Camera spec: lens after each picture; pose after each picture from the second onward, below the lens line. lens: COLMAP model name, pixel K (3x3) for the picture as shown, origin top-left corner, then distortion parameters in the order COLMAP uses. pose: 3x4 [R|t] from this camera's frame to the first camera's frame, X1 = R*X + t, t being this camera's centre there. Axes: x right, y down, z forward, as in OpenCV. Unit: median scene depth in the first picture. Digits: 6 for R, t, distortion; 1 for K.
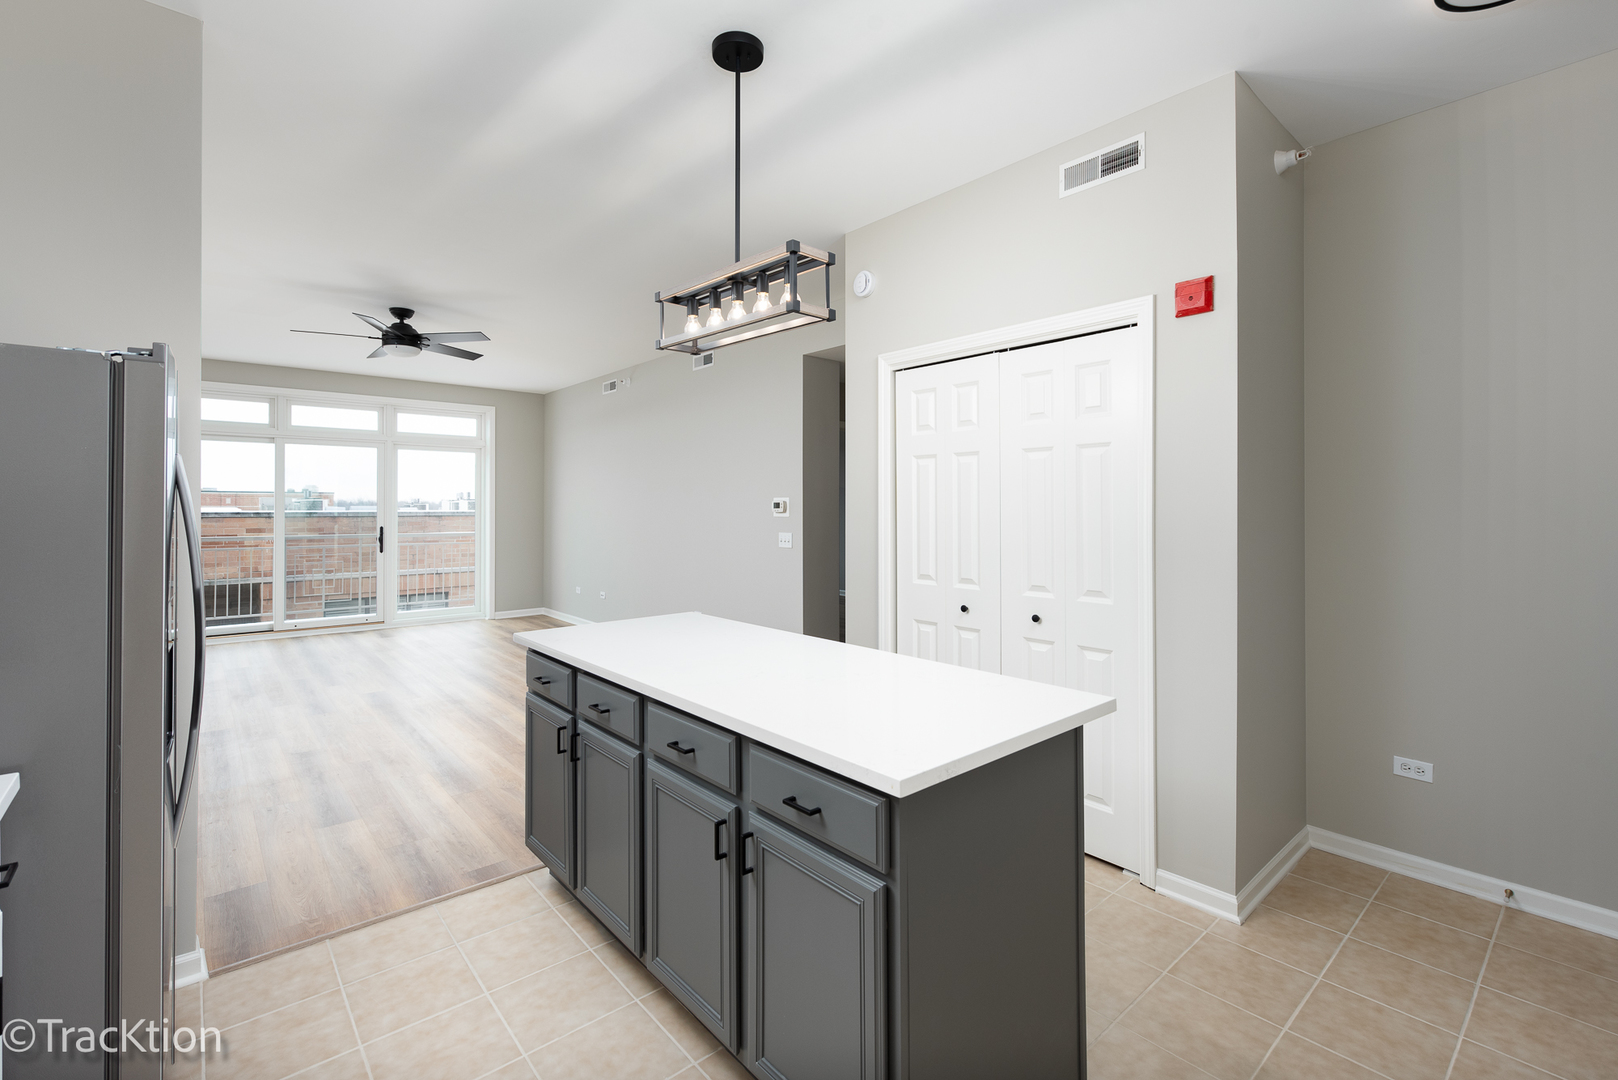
lens RADIAL K [[720.0, 0, 811.4], [0, 720.0, 506.1], [0, 0, 1]] dist [0.000858, 0.000077]
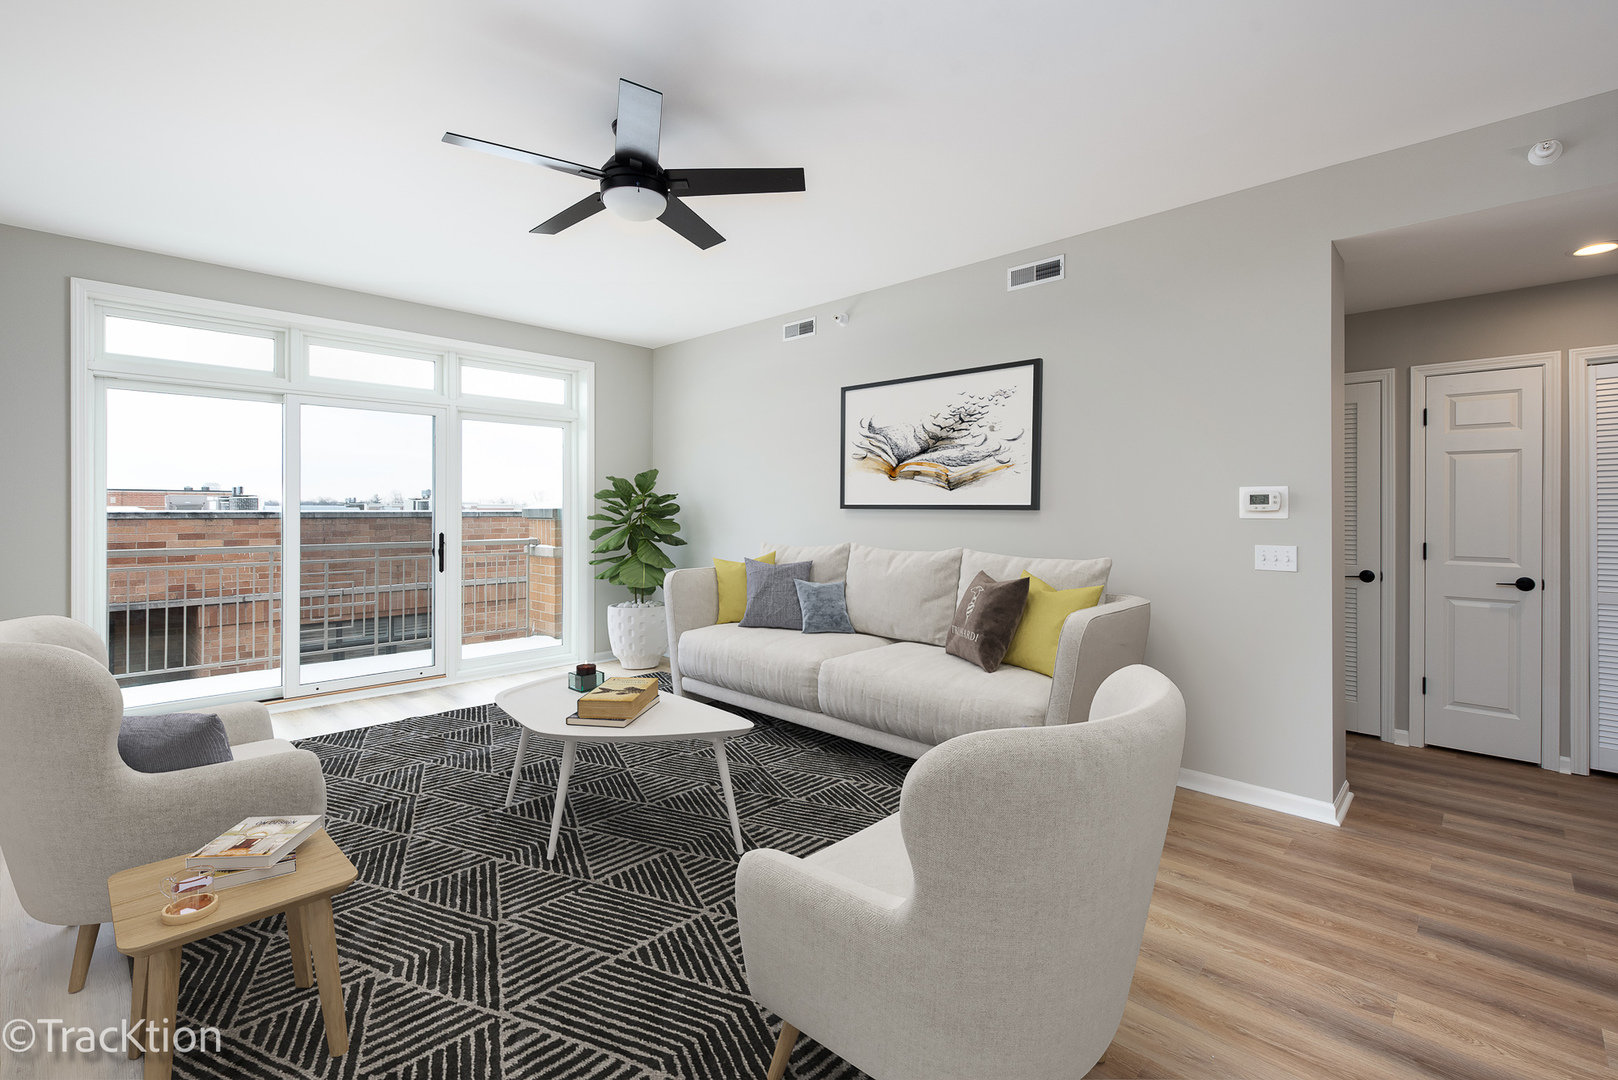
lens RADIAL K [[720.0, 0, 811.4], [0, 720.0, 506.1], [0, 0, 1]] dist [0.000858, 0.000077]
pose [[0.995152, 0.000948, 0.098348, -0.310492], [-0.000904, 0.999999, -0.000494, 0.003454], [-0.098348, 0.000403, 0.995152, 0.288927]]
